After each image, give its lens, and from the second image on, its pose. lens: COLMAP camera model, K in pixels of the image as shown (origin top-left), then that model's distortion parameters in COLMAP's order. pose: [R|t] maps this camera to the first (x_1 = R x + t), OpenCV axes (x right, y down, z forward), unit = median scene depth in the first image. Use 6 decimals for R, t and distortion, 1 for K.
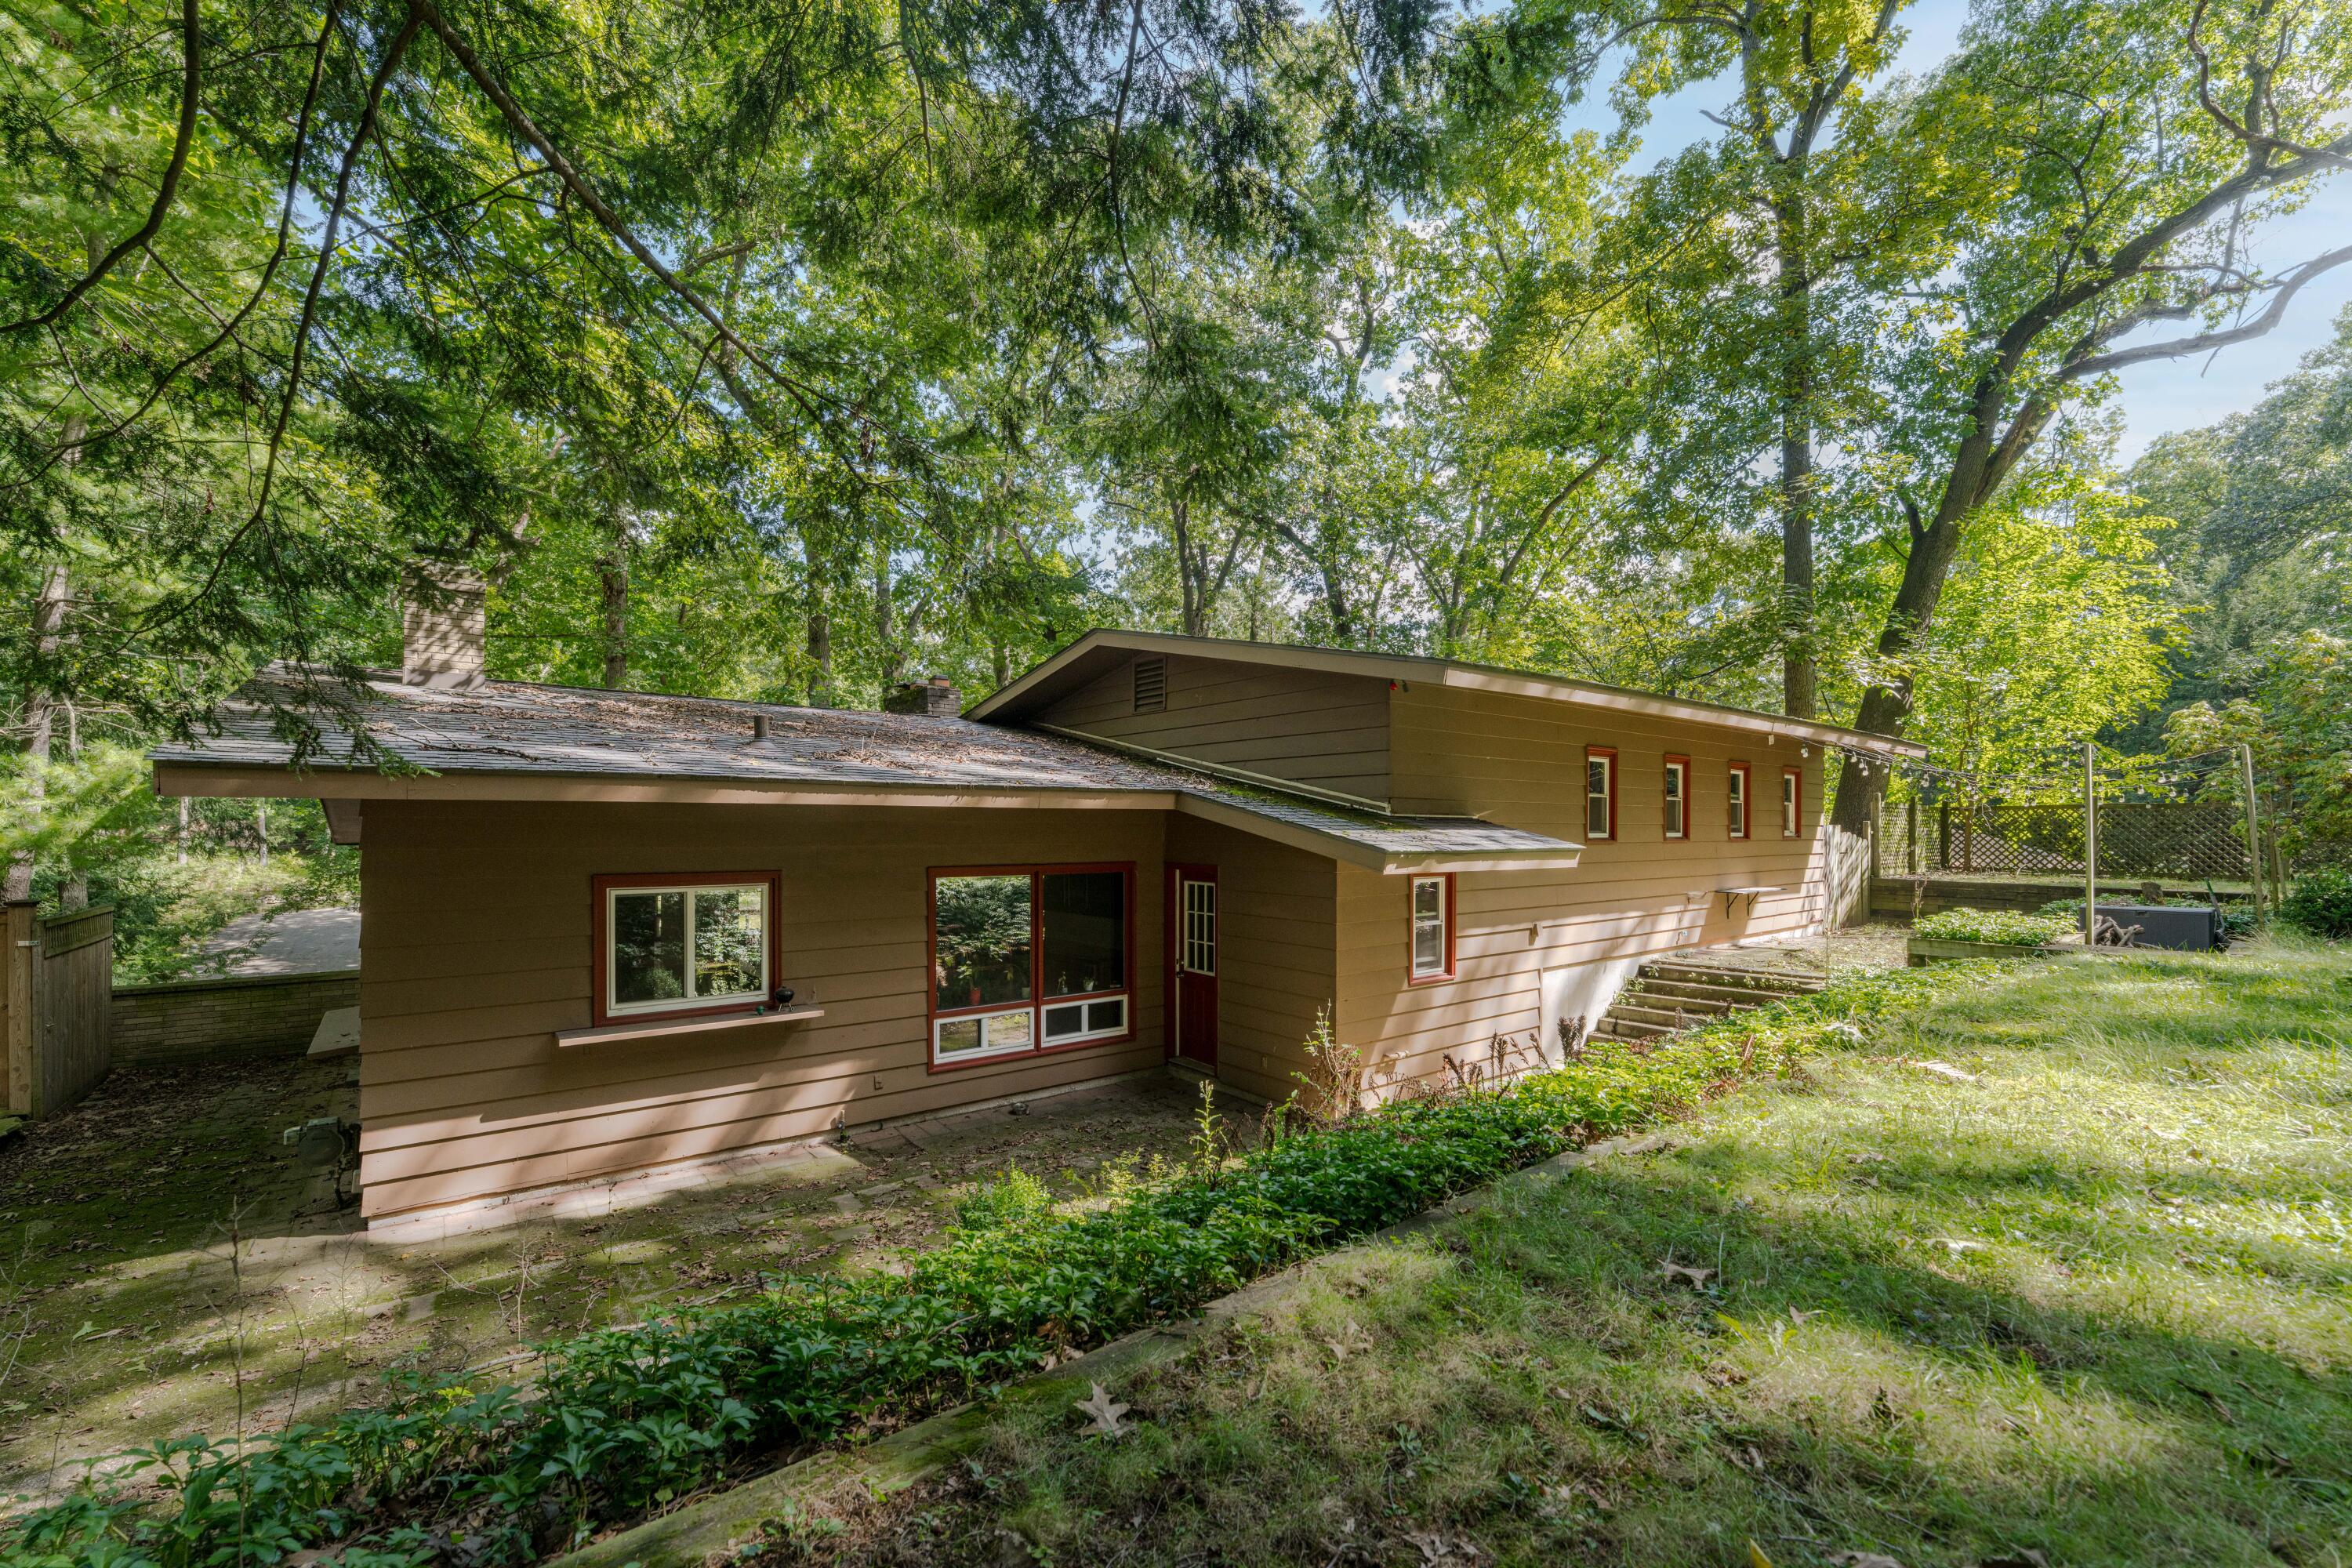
lens RADIAL K [[969.0, 0, 1171.1], [0, 969.0, 828.9], [0, 0, 1]] dist [0.000888, 0.000343]
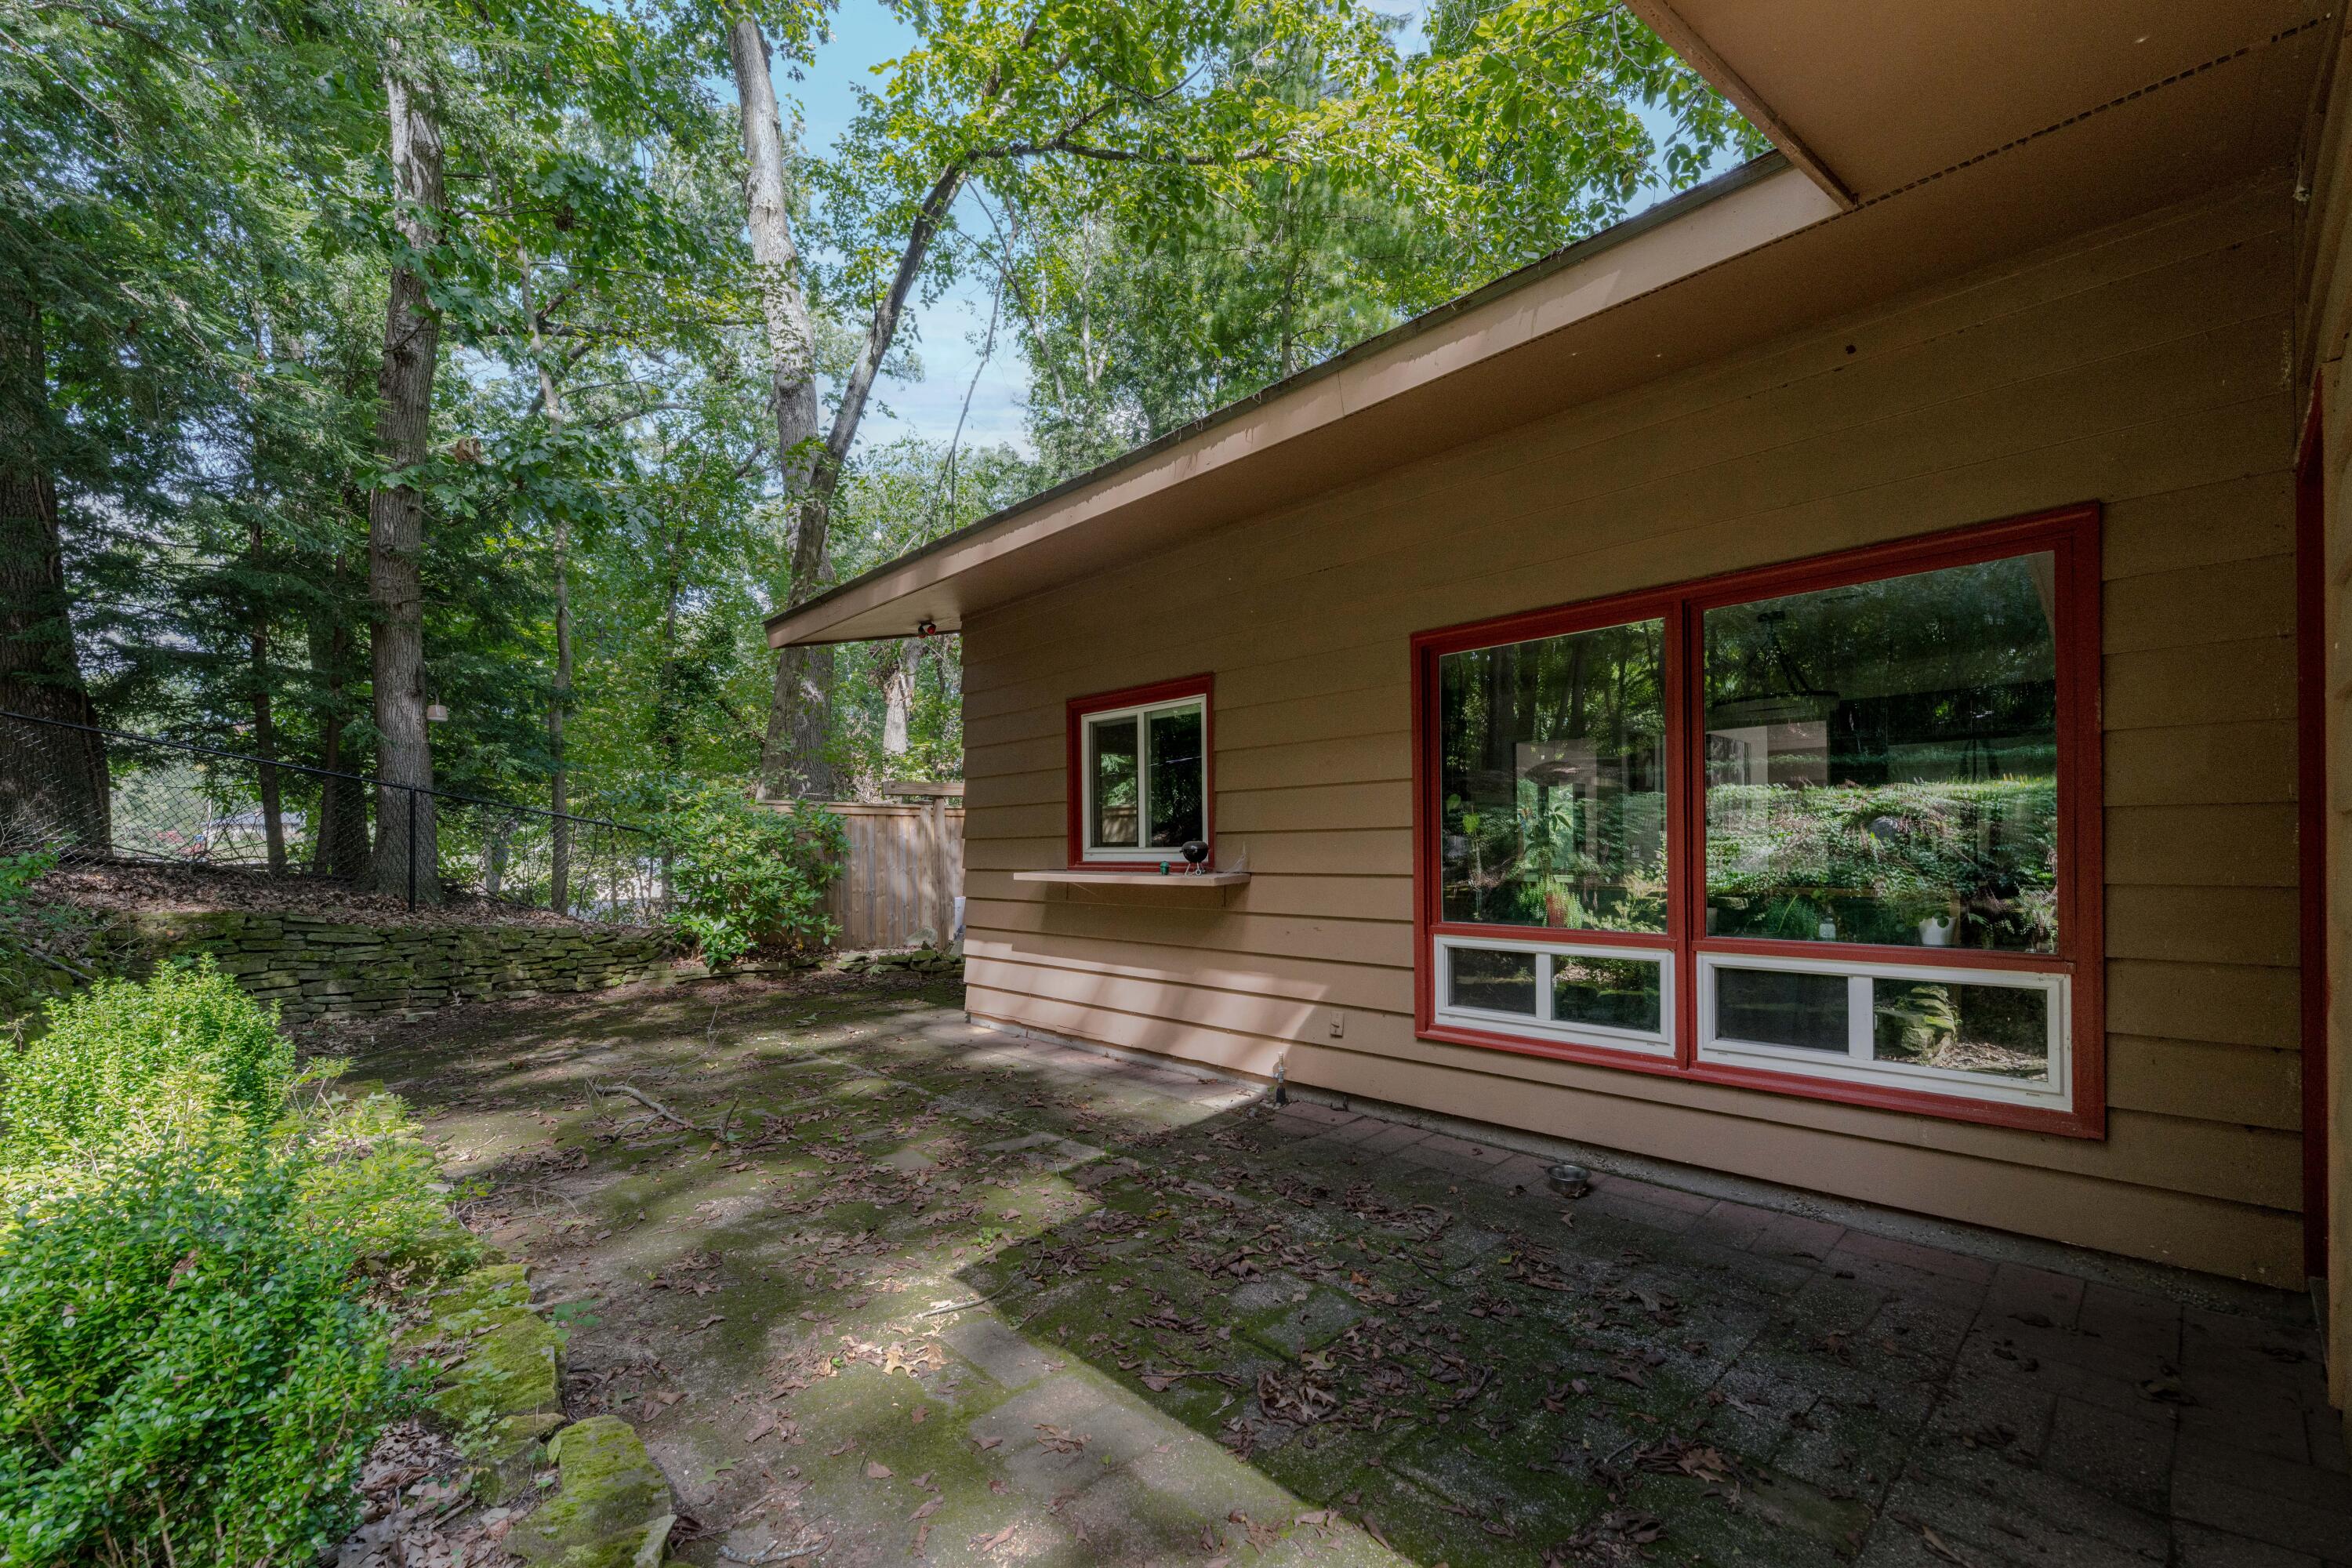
lens RADIAL K [[969.0, 0, 1171.1], [0, 969.0, 828.9], [0, 0, 1]] dist [0.000888, 0.000343]
pose [[0.097665, -0.025540, -0.994892, 0.245123], [0.007022, 0.999663, -0.024973, 0.152687], [0.995195, -0.004547, 0.097812, 0.810551]]
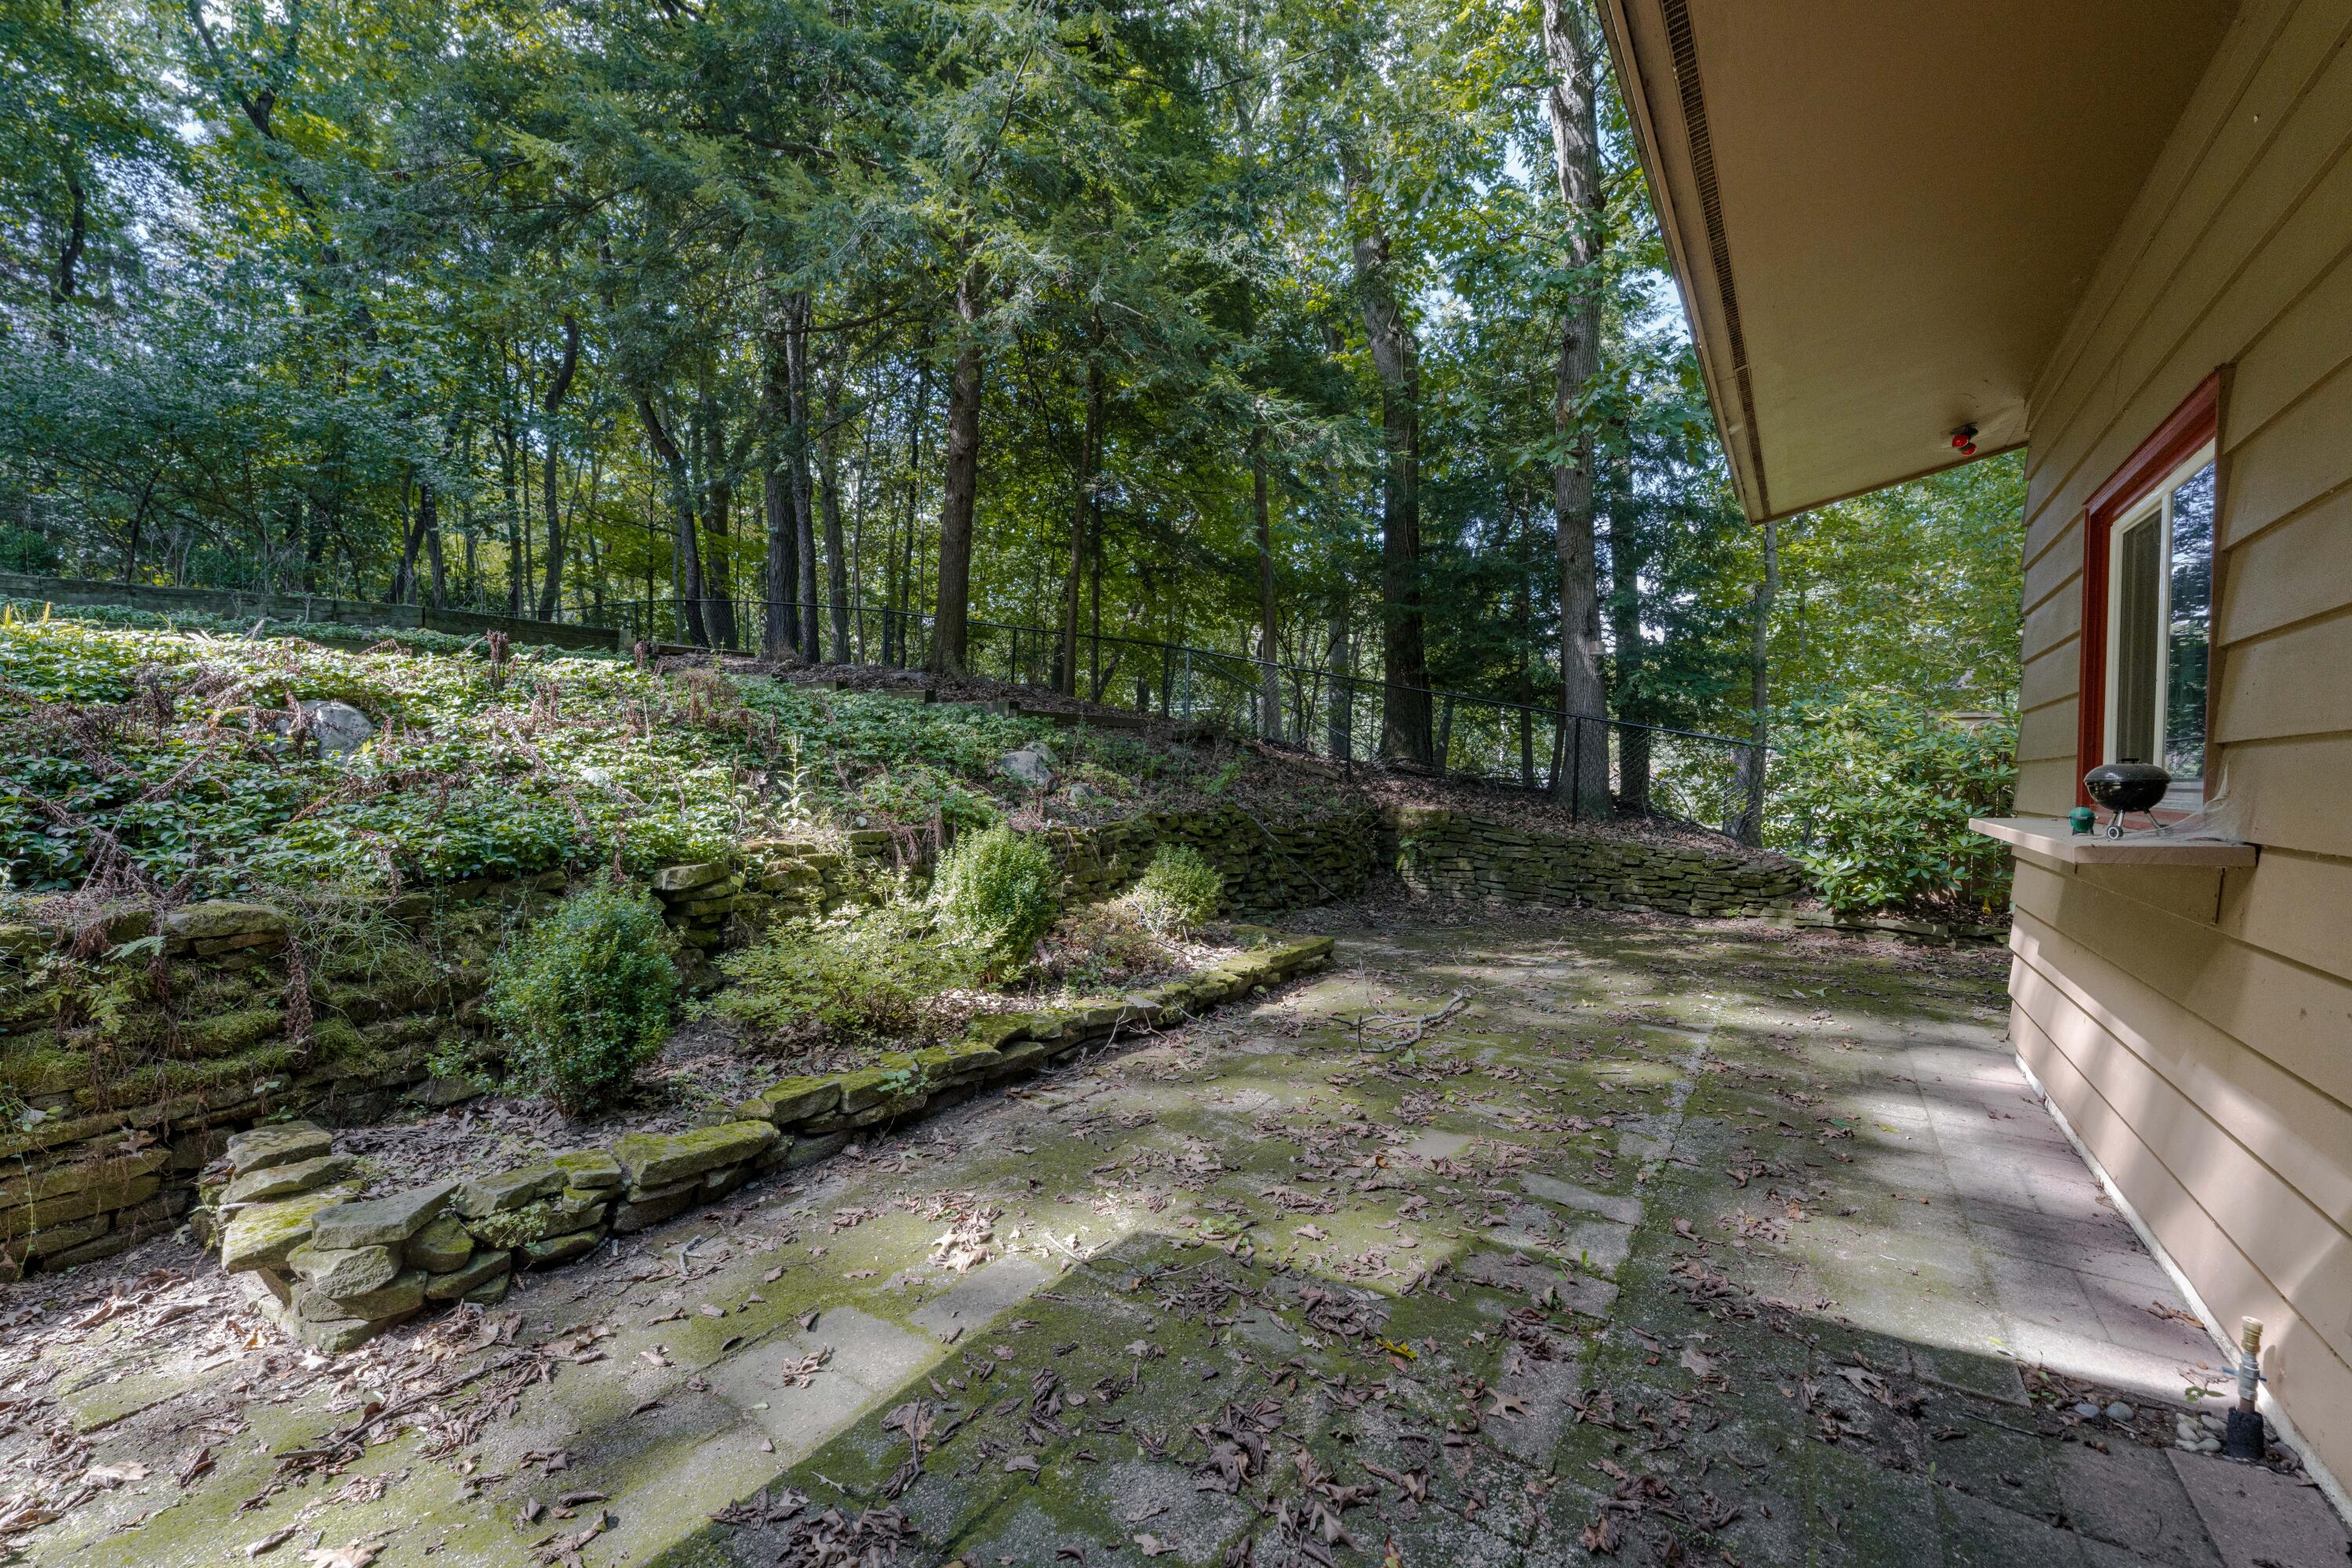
lens RADIAL K [[937.8, 0, 1176.0], [0, 937.8, 784.0], [0, 0, 1]] dist [0.000014, -0.000025]
pose [[-0.952608, -0.016427, -0.303757, -0.021742], [-0.022942, 0.999577, 0.017890, 0.151691], [0.303335, 0.024011, -0.952581, 1.051577]]
